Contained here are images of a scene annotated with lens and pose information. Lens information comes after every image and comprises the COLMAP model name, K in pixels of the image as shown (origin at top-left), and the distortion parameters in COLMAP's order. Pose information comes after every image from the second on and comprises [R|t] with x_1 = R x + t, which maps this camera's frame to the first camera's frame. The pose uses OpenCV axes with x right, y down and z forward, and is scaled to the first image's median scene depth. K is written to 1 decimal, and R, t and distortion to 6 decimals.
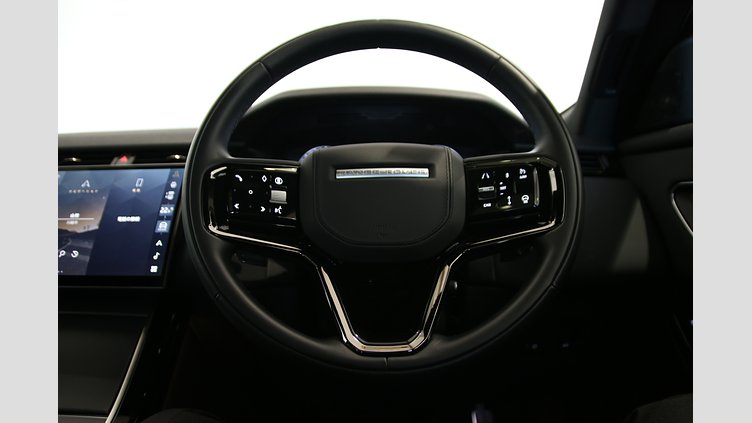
lens RADIAL K [[478.1, 0, 369.3], [0, 478.1, 217.8], [0, 0, 1]] dist [-0.098033, 0.015591]
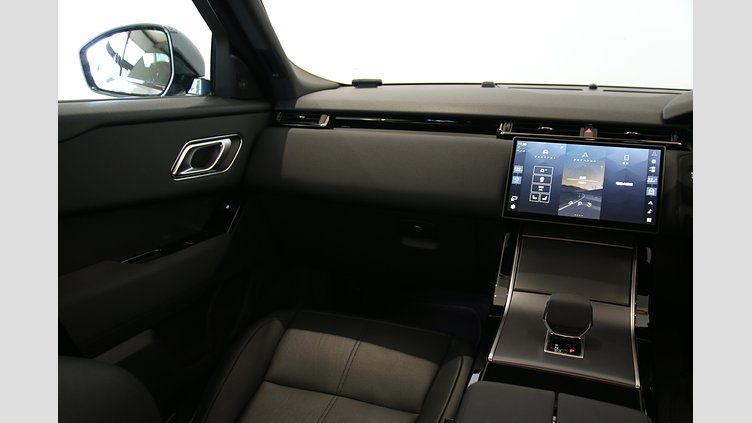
lens RADIAL K [[627.9, 0, 375.1], [0, 627.9, 220.5], [0, 0, 1]] dist [-0.025933, 0.049223]
pose [[0.955162, 0.107838, -0.275746, -0.713838], [-0.057343, 0.981057, 0.185035, -0.209063], [0.290477, -0.160926, 0.943253, -1.159648]]
